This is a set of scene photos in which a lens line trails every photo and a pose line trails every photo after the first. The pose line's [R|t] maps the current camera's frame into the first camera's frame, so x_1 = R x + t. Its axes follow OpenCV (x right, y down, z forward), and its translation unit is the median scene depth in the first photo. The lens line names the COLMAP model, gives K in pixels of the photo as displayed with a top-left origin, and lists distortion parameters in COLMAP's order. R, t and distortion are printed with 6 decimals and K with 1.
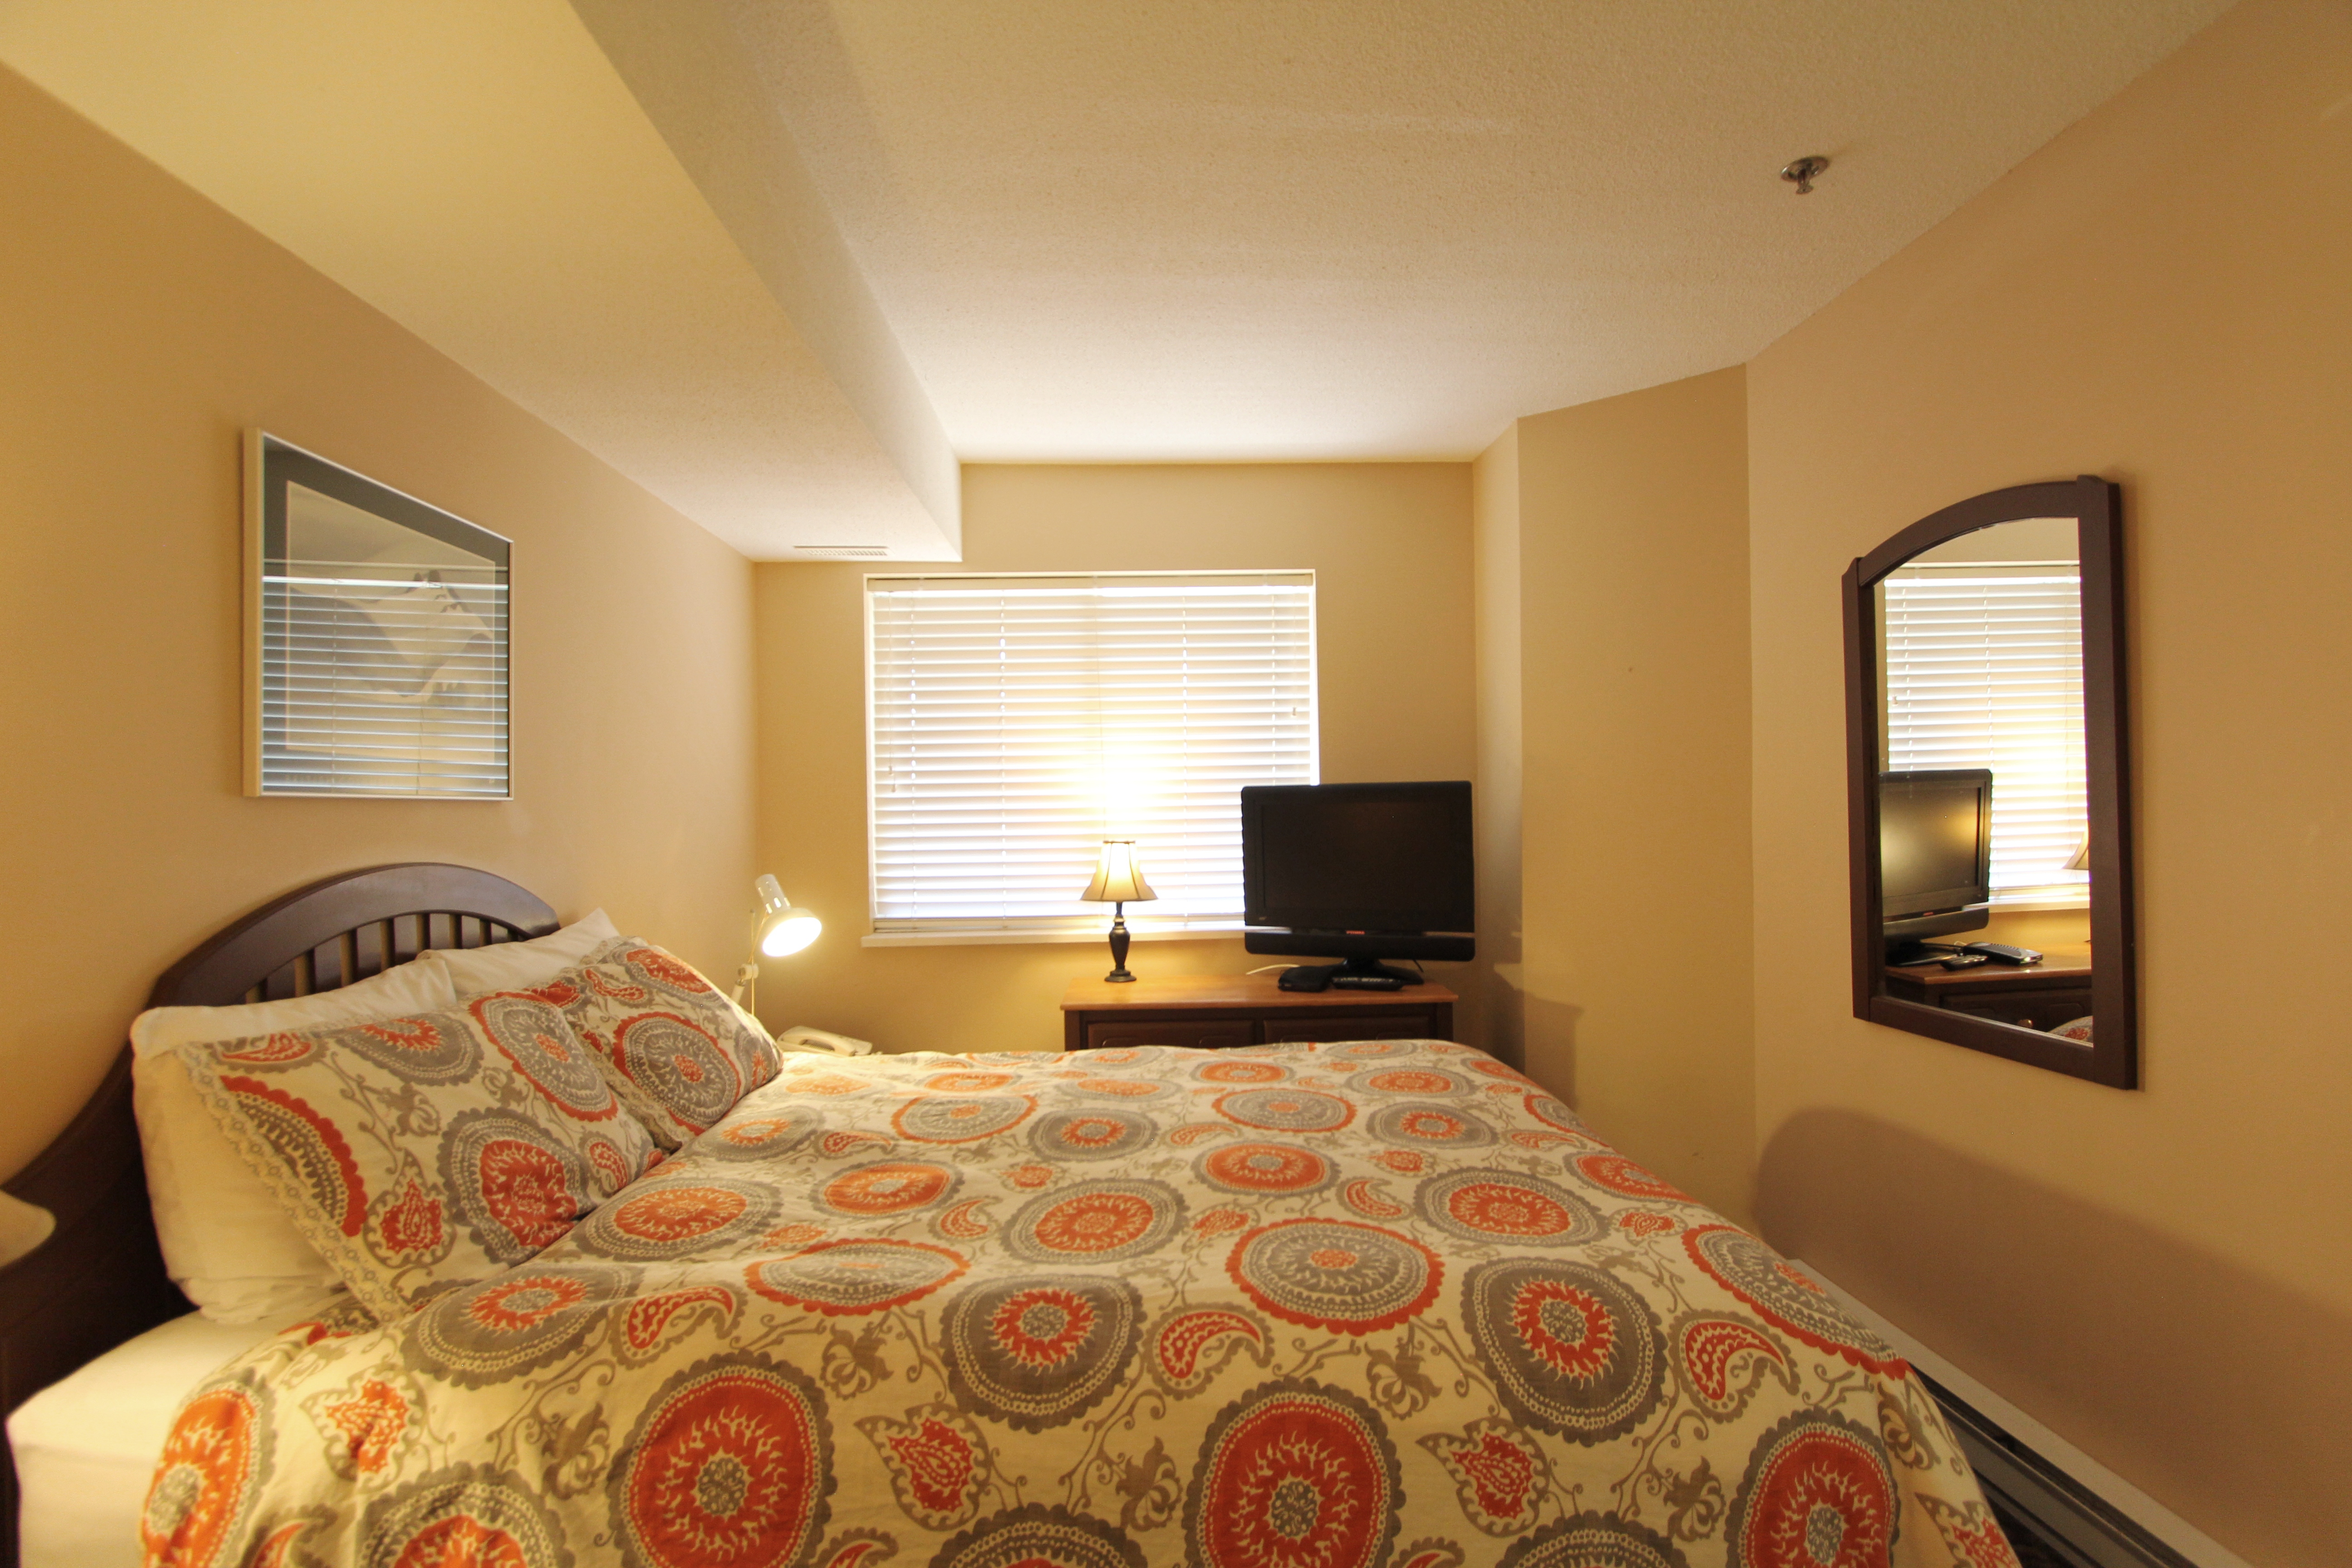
lens RADIAL K [[1092.2, 0, 1179.0], [0, 1092.2, 794.2], [0, 0, 1]] dist [-0.015640, 0.001171]
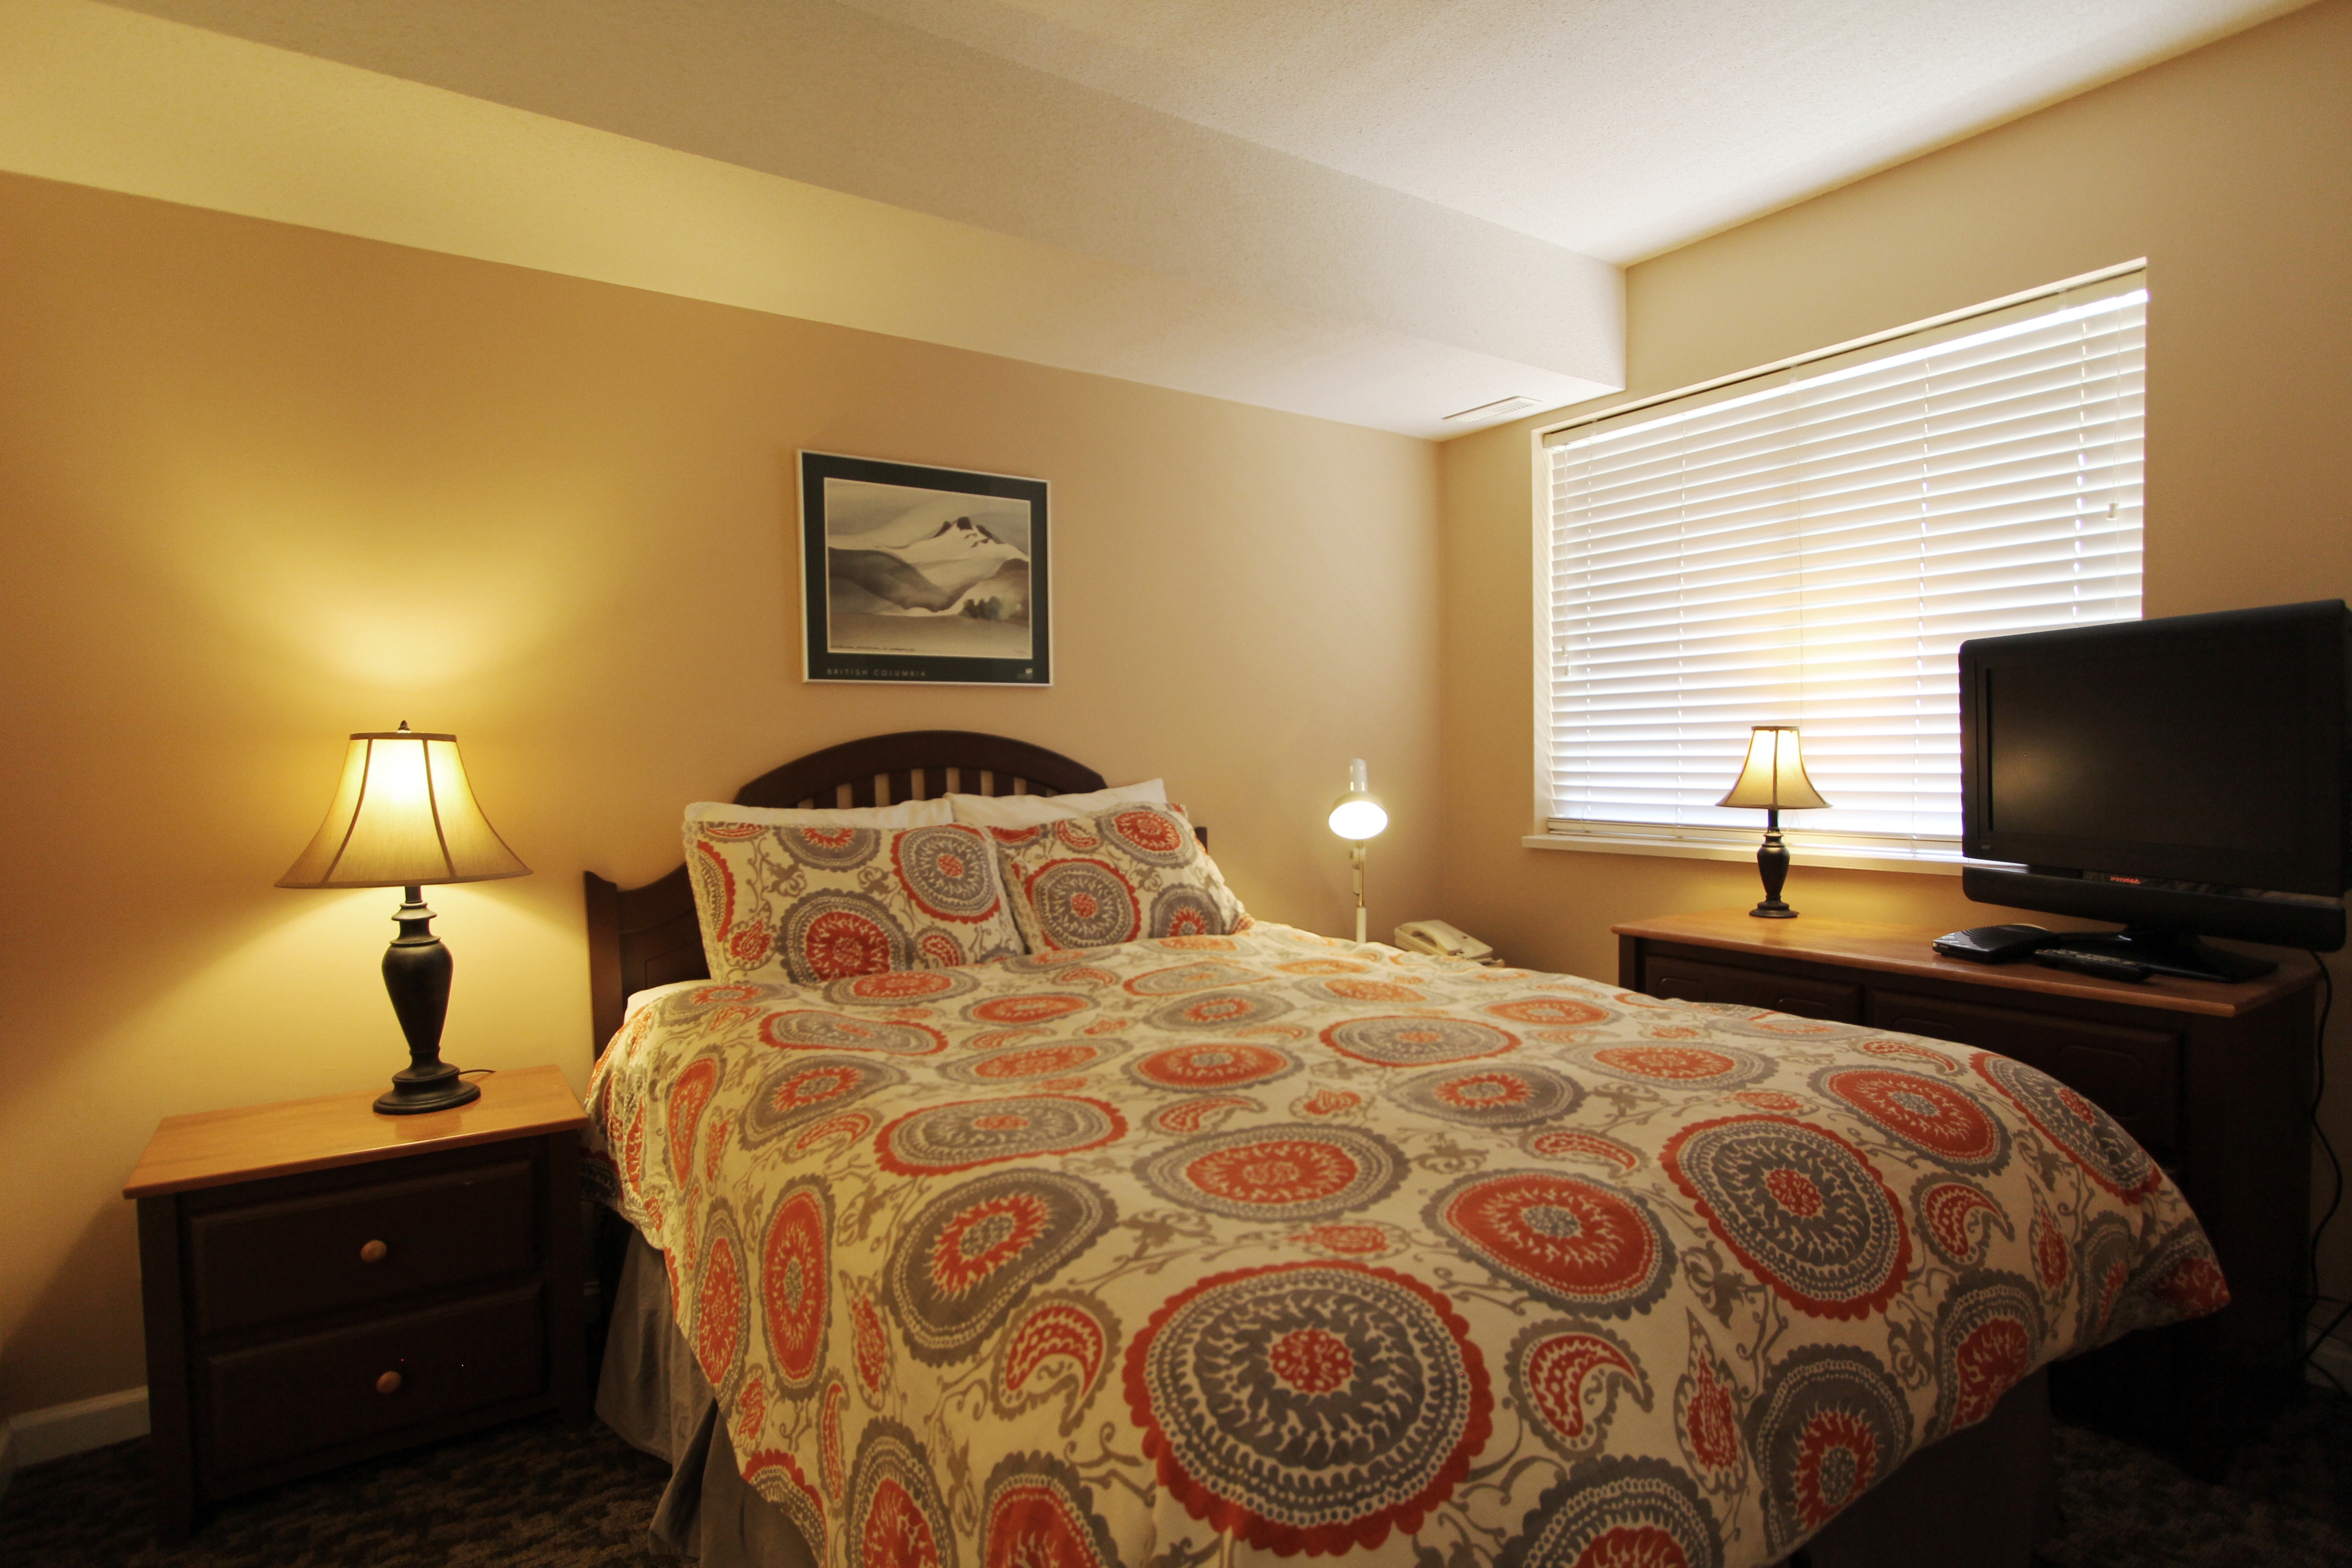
lens RADIAL K [[1225.4, 0, 1176.0], [0, 1225.4, 784.0], [0, 0, 1]] dist [-0.012511, -0.000078]
pose [[0.525325, 0.030992, -0.850337, 0.934418], [0.019902, 0.998616, 0.048692, 0.071287], [0.850669, -0.042503, 0.523981, 0.491619]]
